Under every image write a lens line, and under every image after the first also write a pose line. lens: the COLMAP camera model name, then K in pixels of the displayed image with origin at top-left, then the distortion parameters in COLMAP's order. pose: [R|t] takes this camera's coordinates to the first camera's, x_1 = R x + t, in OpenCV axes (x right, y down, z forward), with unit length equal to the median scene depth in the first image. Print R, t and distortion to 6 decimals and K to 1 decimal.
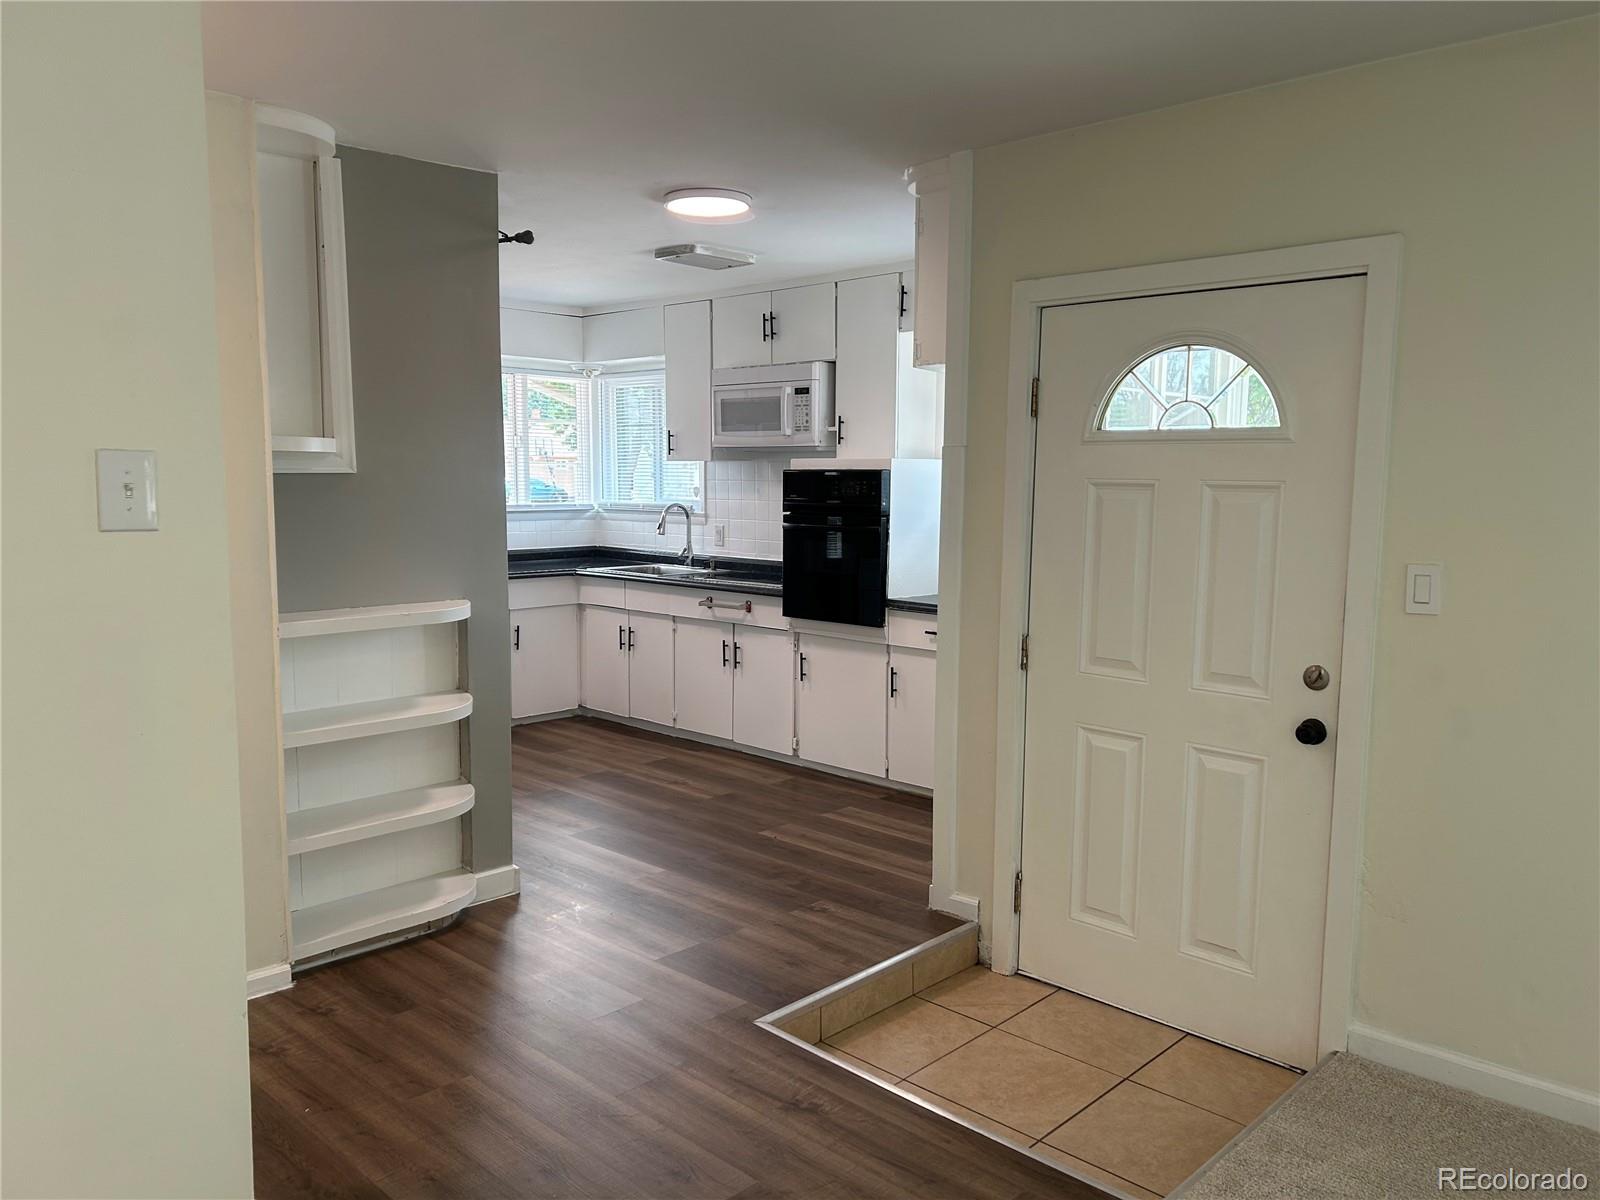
lens RADIAL K [[1200.1, 0, 791.1], [0, 1200.1, 610.4], [0, 0, 1]] dist [0.068665, -0.069936]
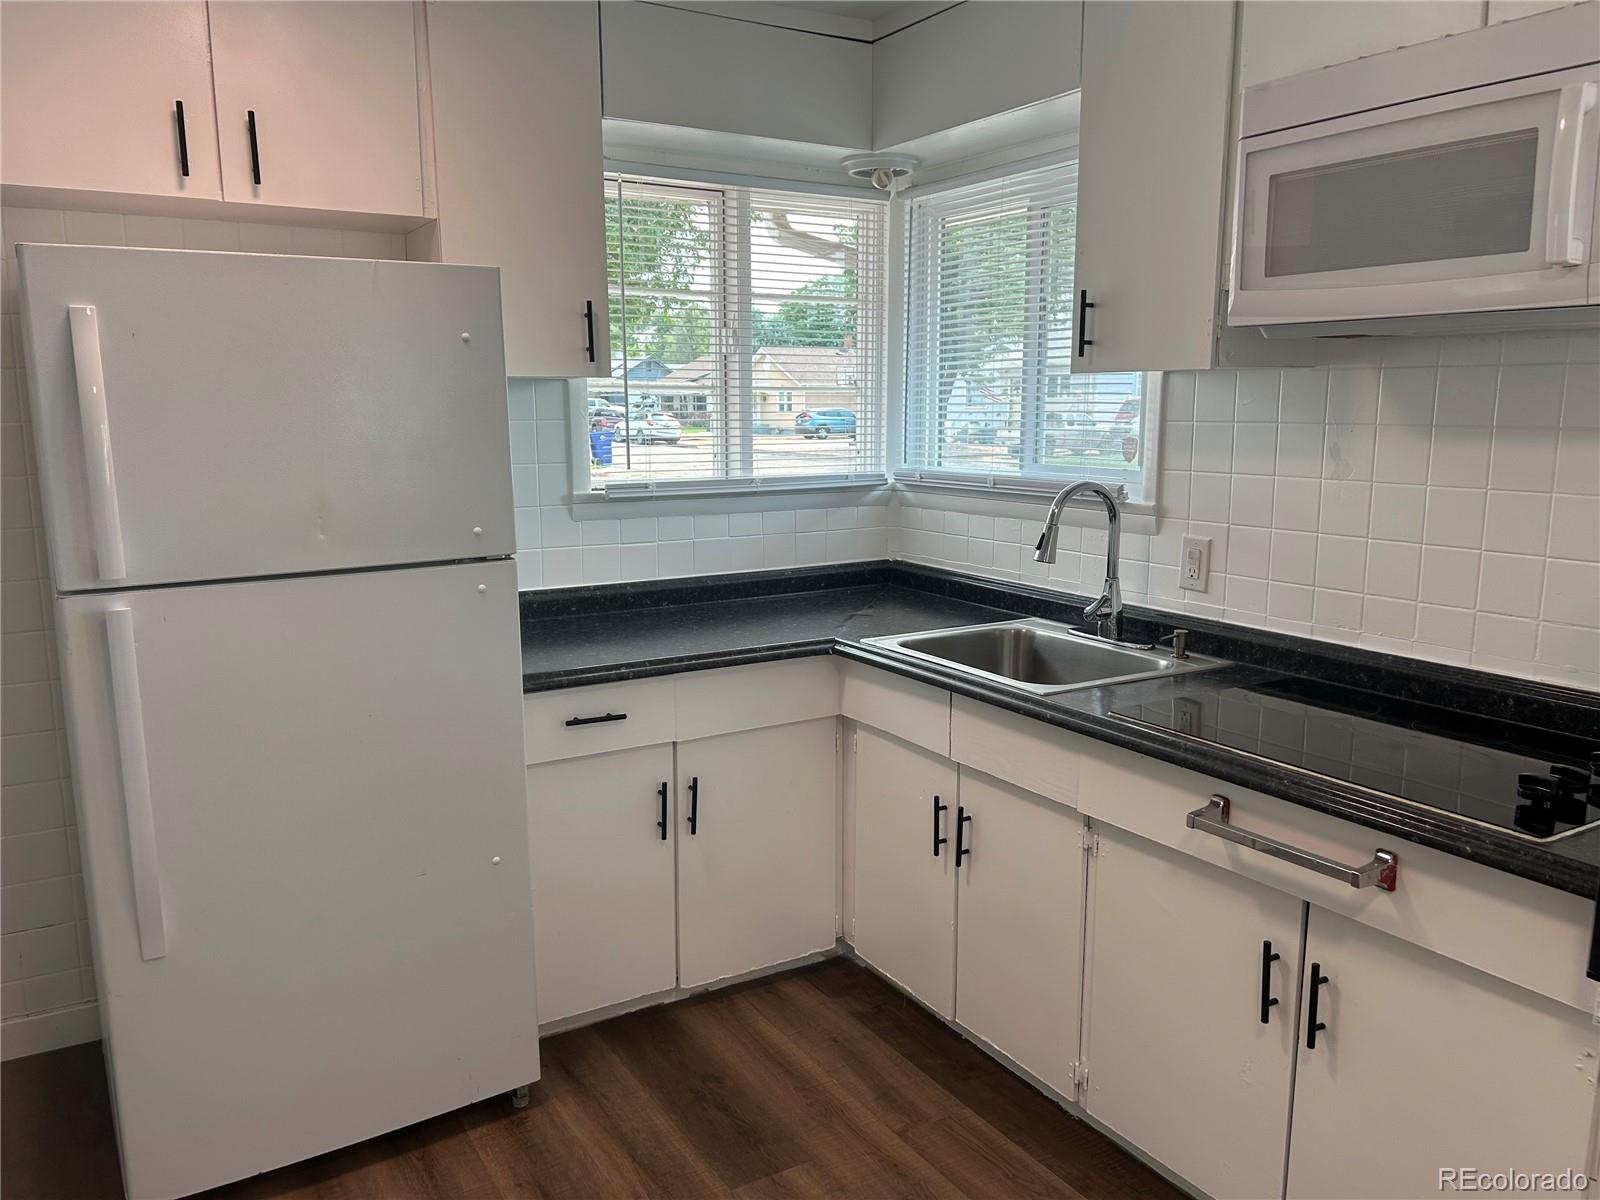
lens RADIAL K [[1200.1, 0, 779.3], [0, 1200.1, 607.0], [0, 0, 1]] dist [0.068665, -0.069936]
pose [[0.964908, 0.035772, -0.260141, -0.100270], [-0.020904, 0.997998, 0.059699, -0.078995], [0.261756, -0.052166, 0.963723, 0.667085]]
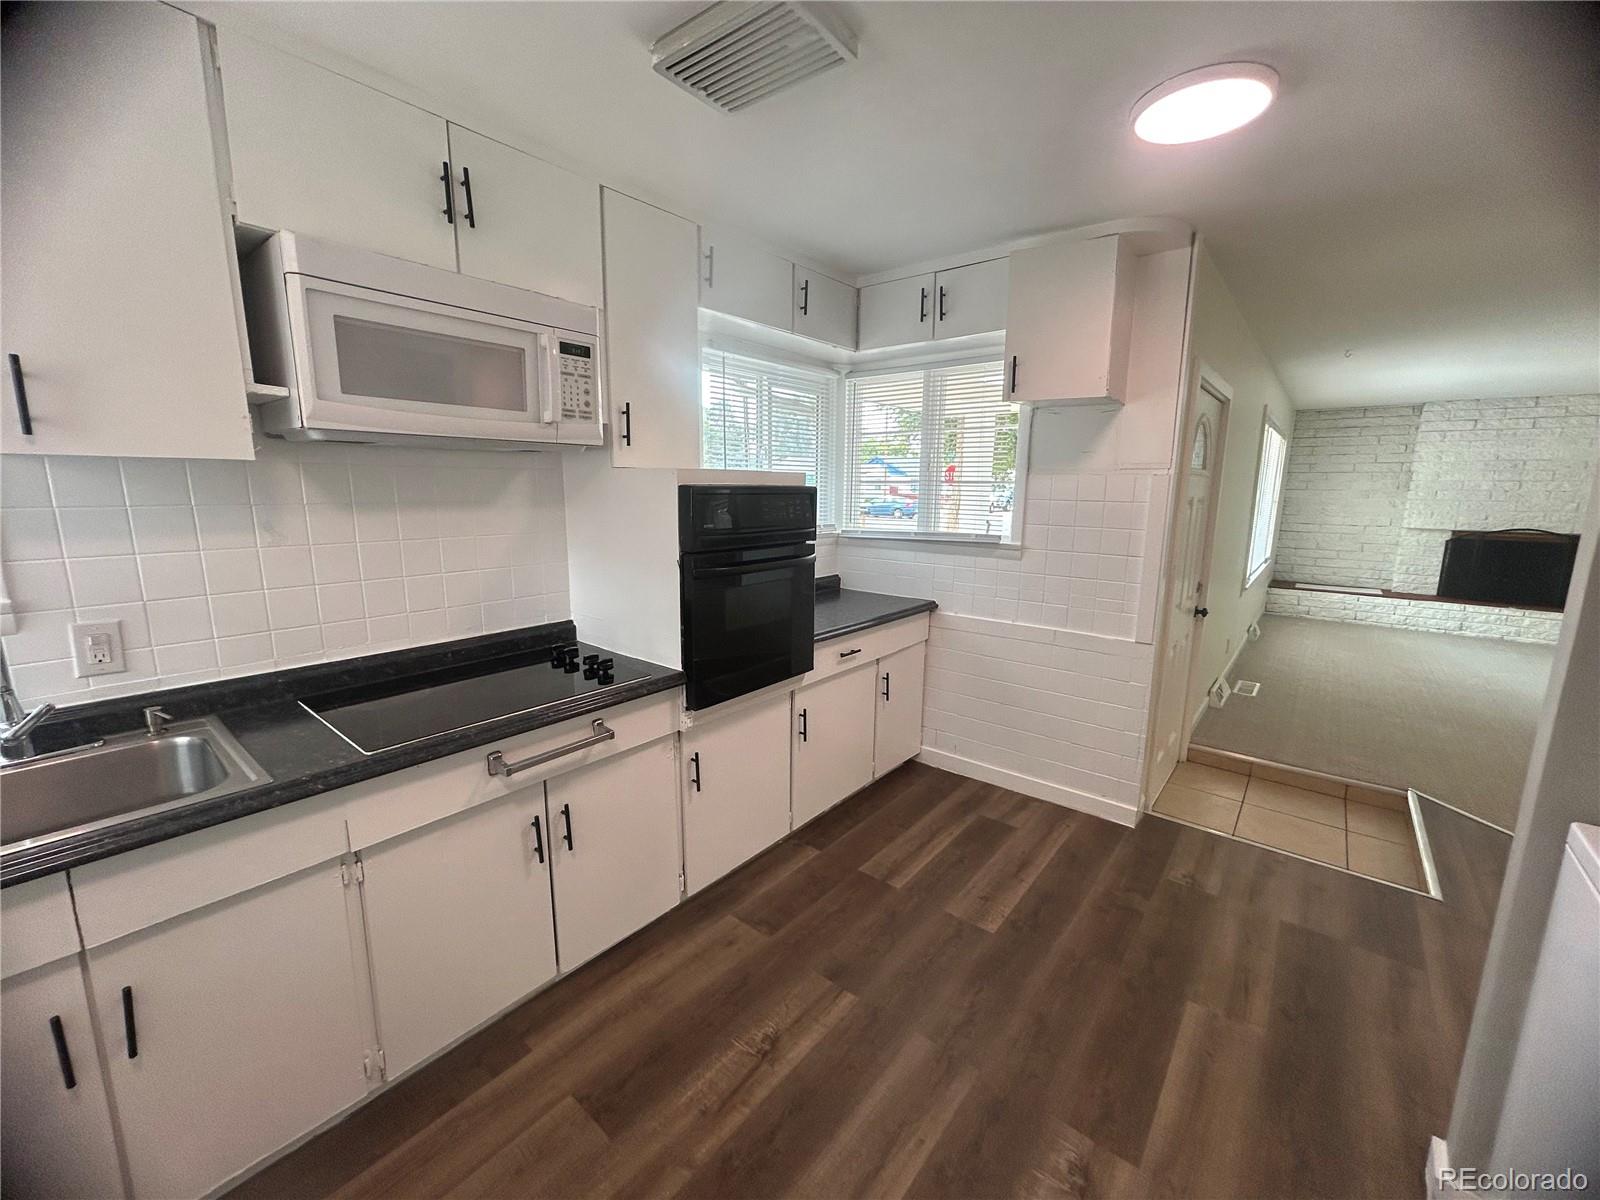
lens RADIAL K [[642.9, 0, 801.1], [0, 642.9, 599.4], [0, 0, 1]] dist [-0.001150, 0.000203]
pose [[-0.086440, -0.184623, 0.979001, -0.321671], [0.100769, 0.976019, 0.192958, -0.109067], [-0.991148, 0.115333, -0.065763, 0.896623]]
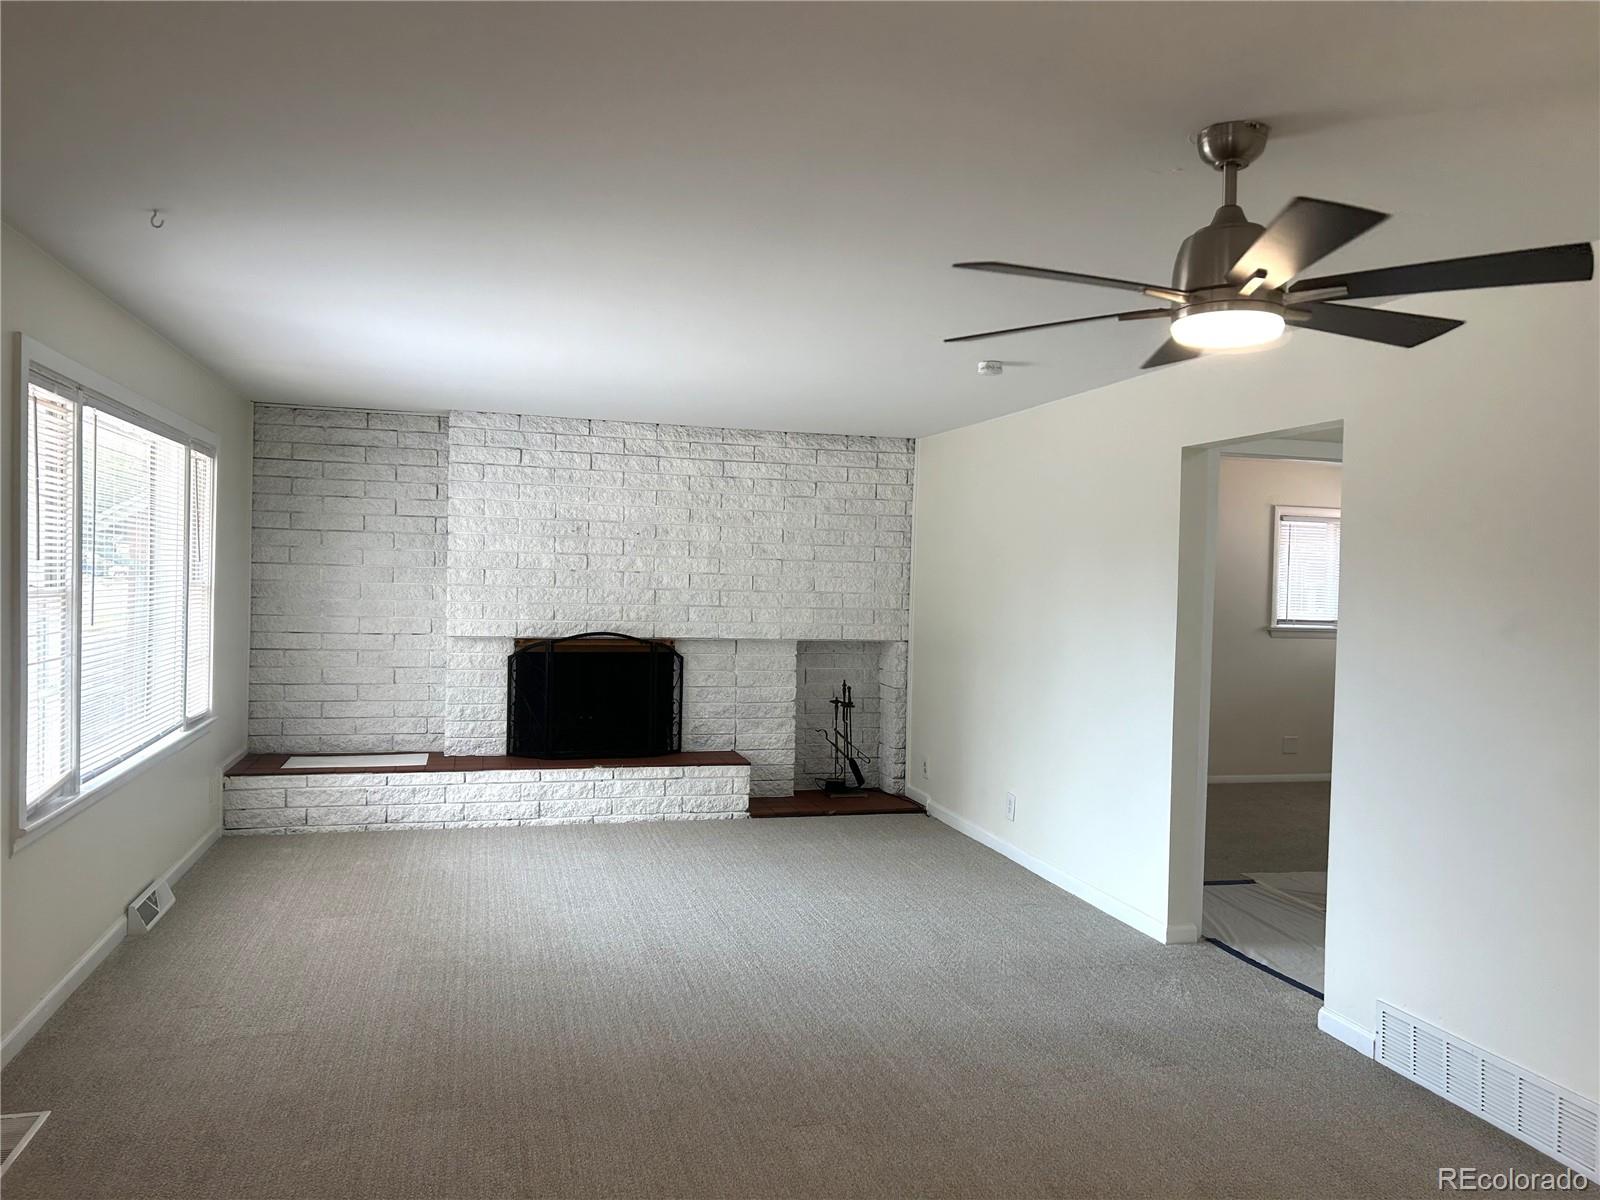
lens RADIAL K [[1200.1, 0, 804.7], [0, 1200.1, 599.7], [0, 0, 1]] dist [0.068665, -0.069936]
pose [[-0.863627, -0.041593, 0.502413, -0.142288], [0.022597, 0.992395, 0.121001, -0.070846], [-0.503625, 0.115852, -0.856119, 0.548577]]
